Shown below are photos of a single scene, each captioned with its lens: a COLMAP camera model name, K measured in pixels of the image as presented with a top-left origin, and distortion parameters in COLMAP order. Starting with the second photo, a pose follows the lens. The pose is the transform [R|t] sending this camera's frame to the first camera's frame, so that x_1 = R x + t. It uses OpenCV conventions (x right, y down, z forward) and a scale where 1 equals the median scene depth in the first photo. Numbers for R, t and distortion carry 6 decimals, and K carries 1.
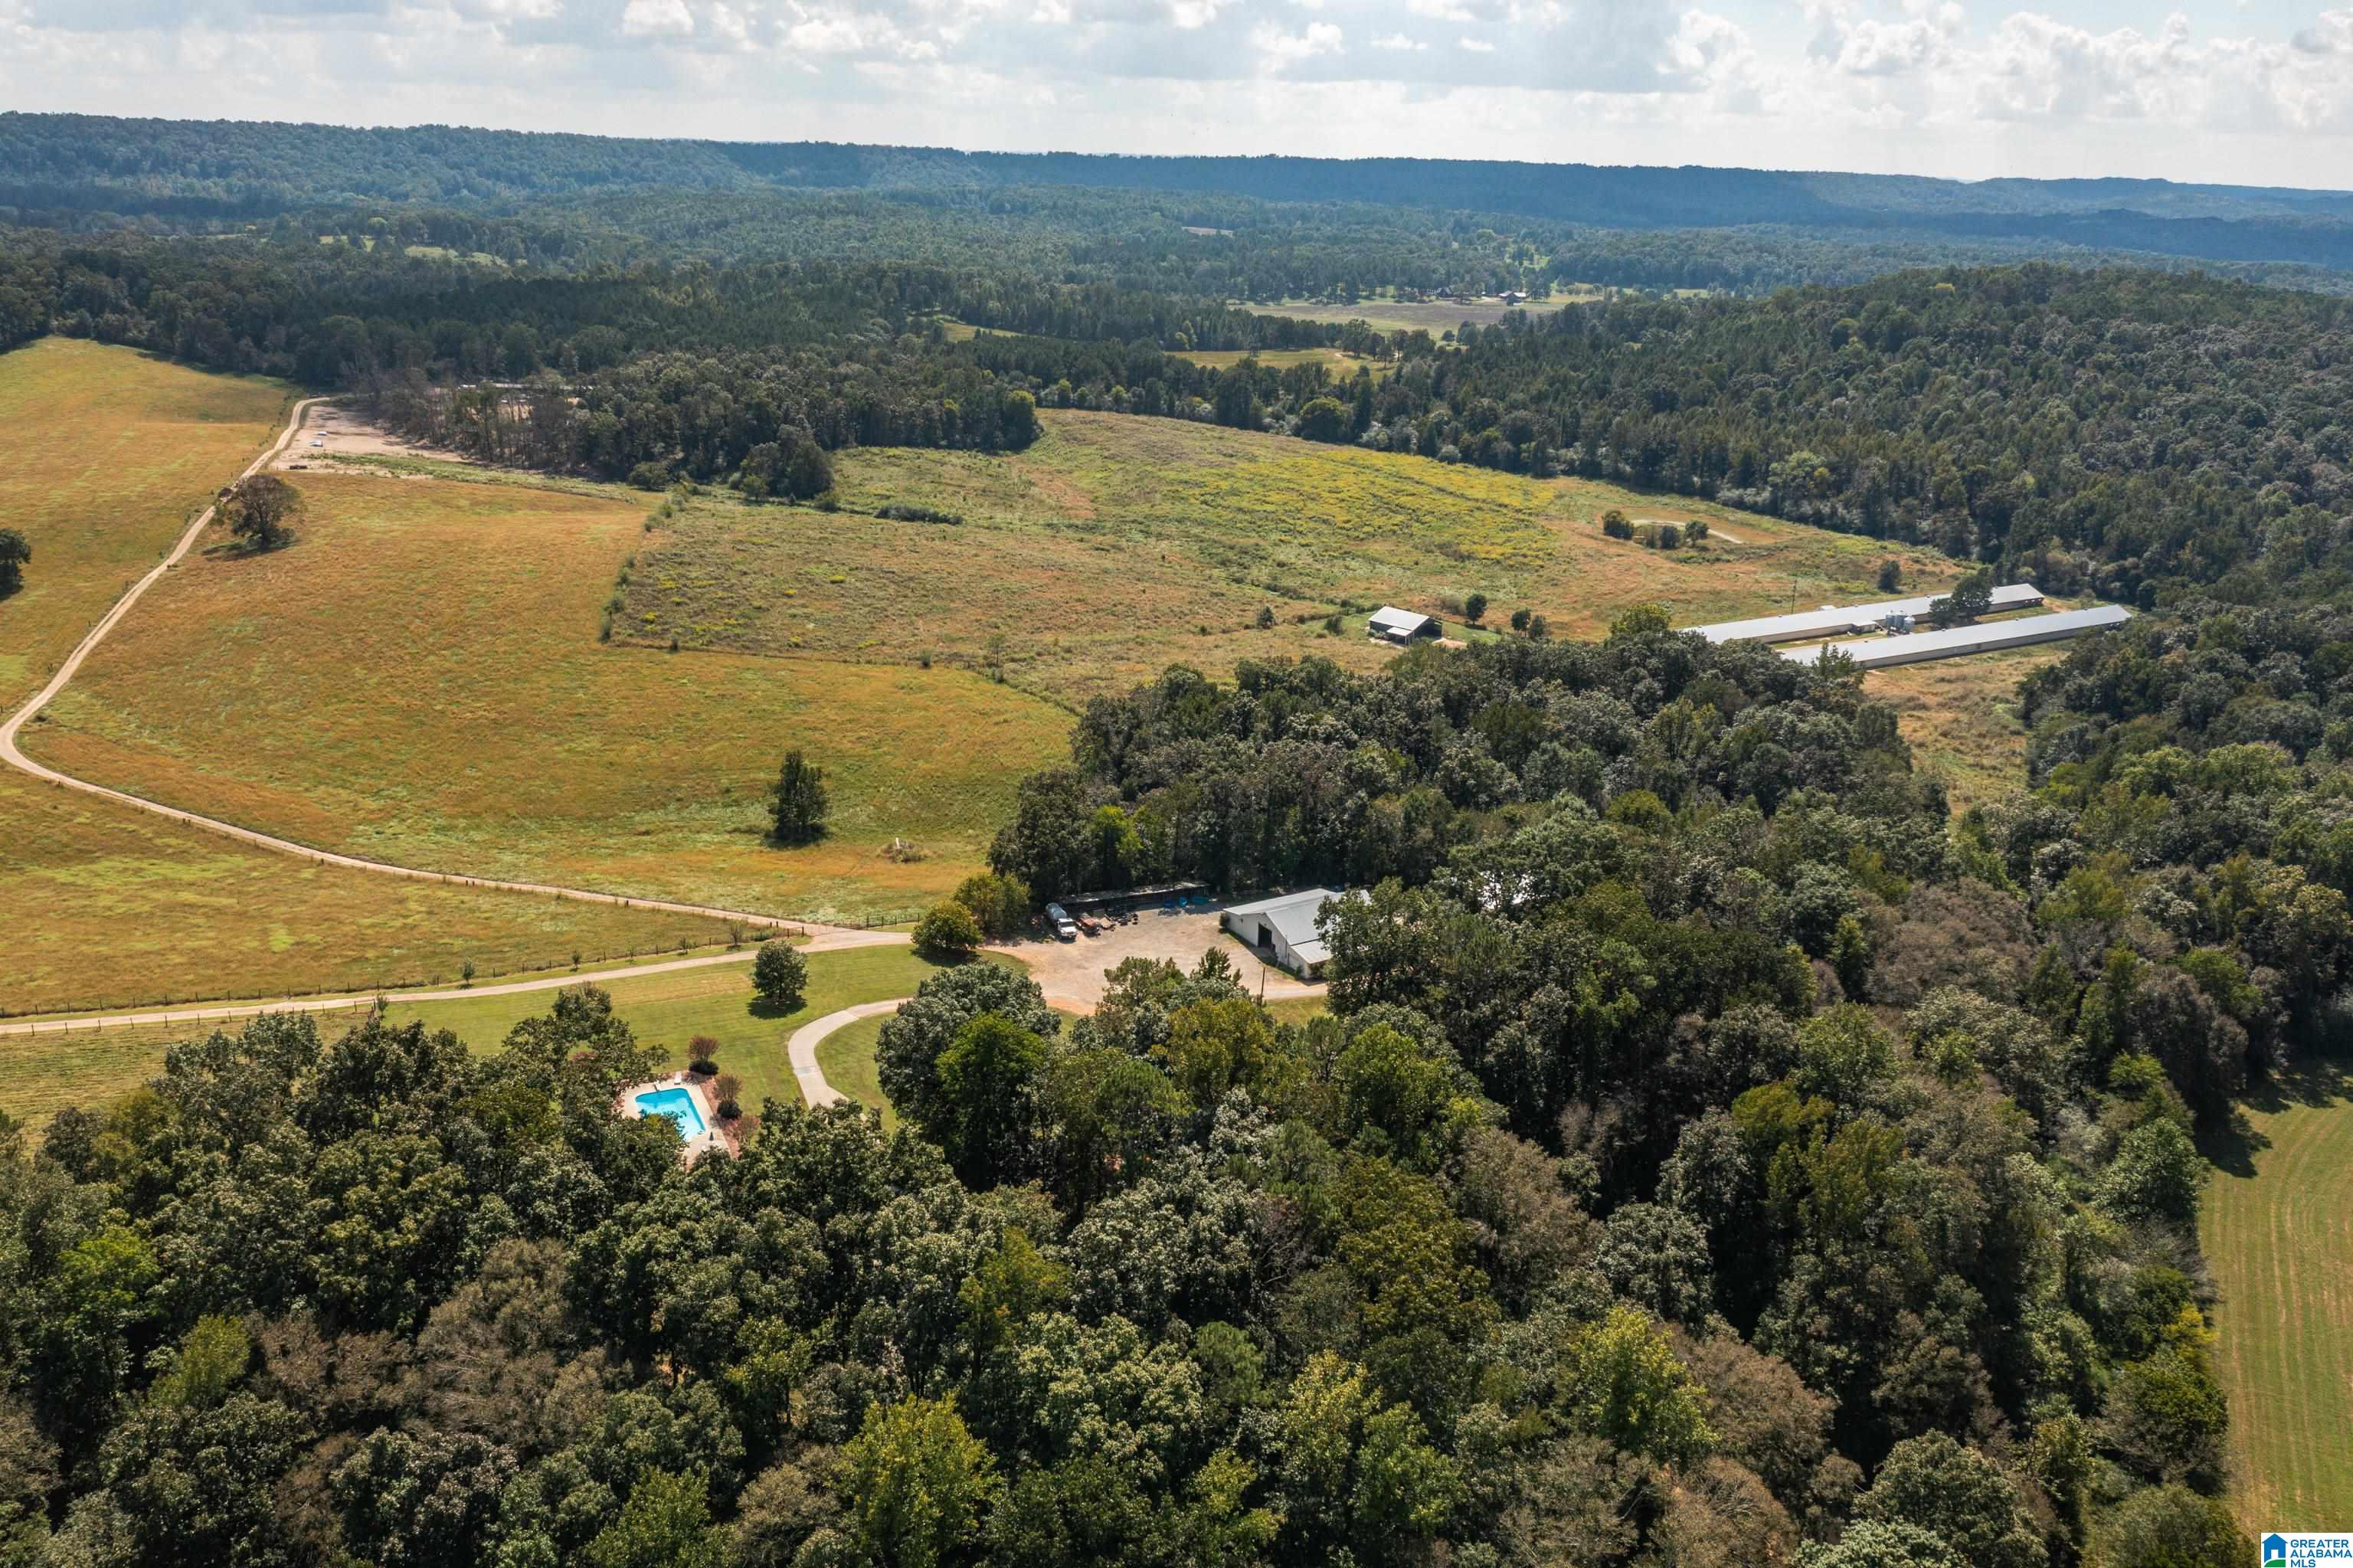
lens RADIAL K [[1837.6, 0, 1185.7], [0, 1837.6, 785.5], [0, 0, 1]] dist [-0.025880, 0.002576]
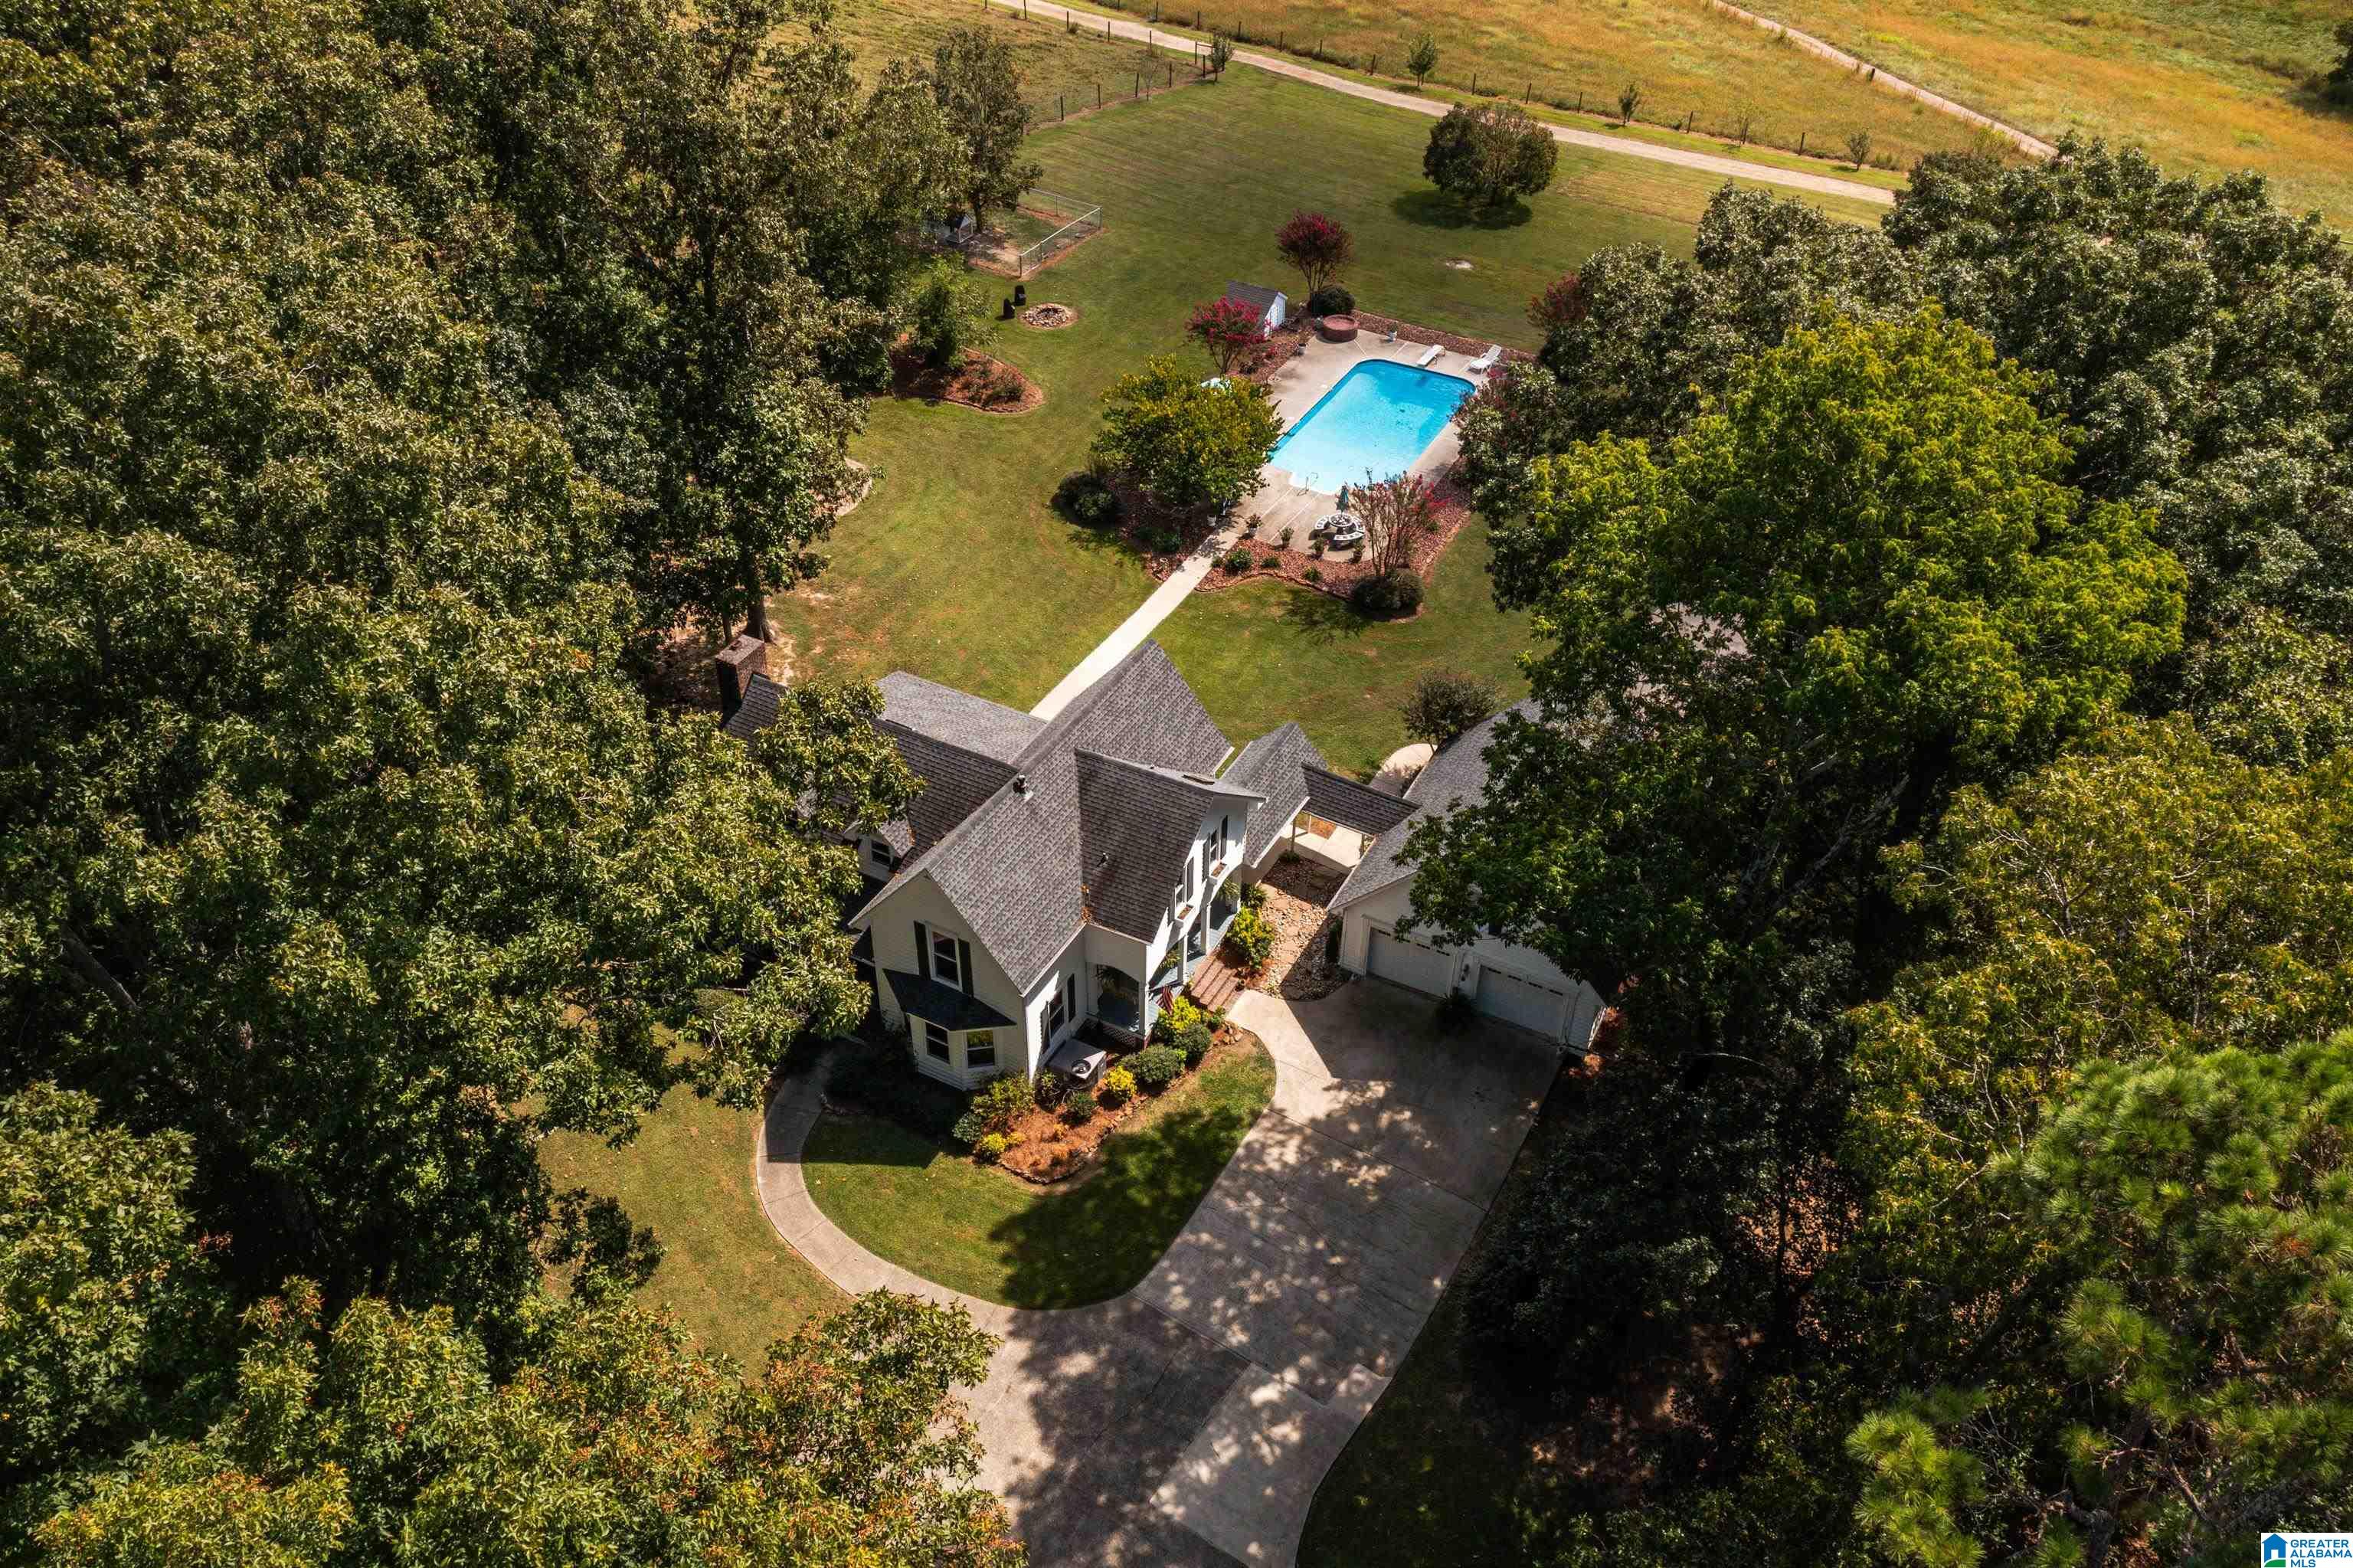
lens RADIAL K [[1843.0, 0, 1187.4], [0, 1843.0, 793.0], [0, 0, 1]] dist [-0.013544, 0.000685]
pose [[0.599390, 0.483316, -0.638074, -0.005624], [-0.248433, 0.870096, 0.425692, 0.038218], [0.760929, -0.096637, 0.641598, 0.299503]]
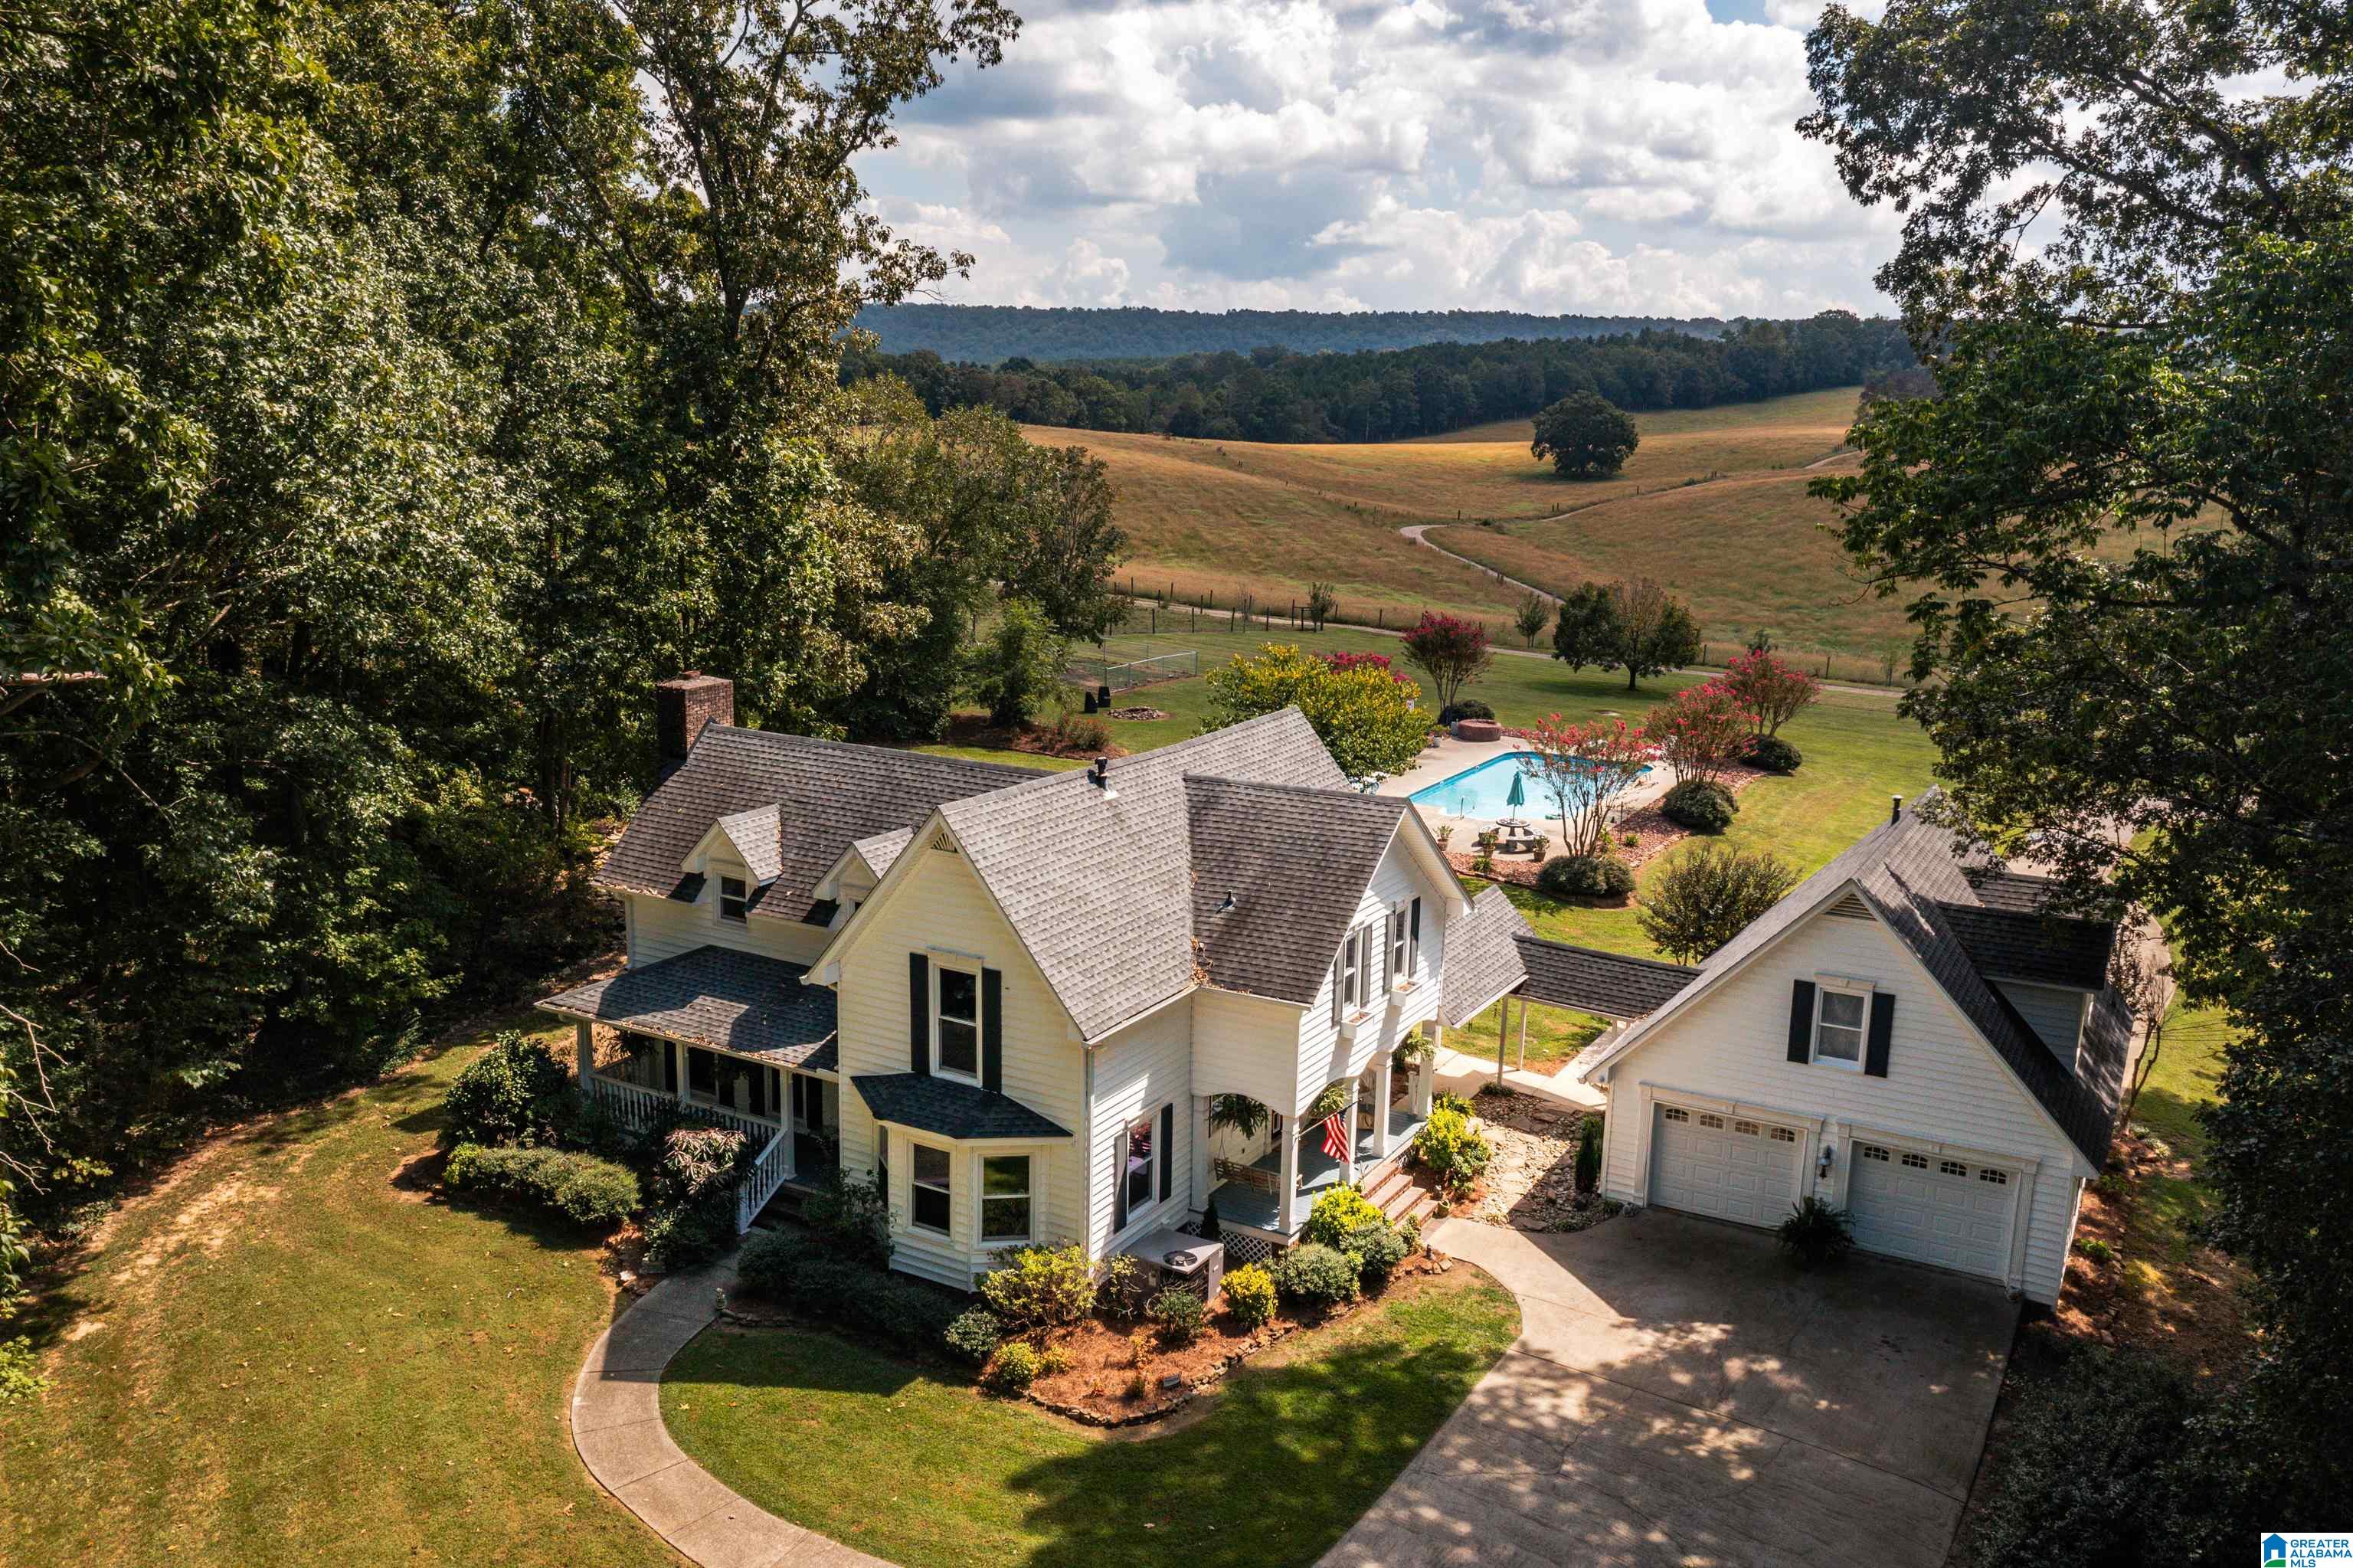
lens RADIAL K [[1840.8, 0, 1178.0], [0, 1840.8, 786.8], [0, 0, 1]] dist [-0.003031, 0.000583]
pose [[0.566338, 0.145703, -0.811191, -0.023023], [-0.260434, 0.965455, -0.008413, 0.084369], [0.781943, 0.216026, 0.584720, 0.322960]]
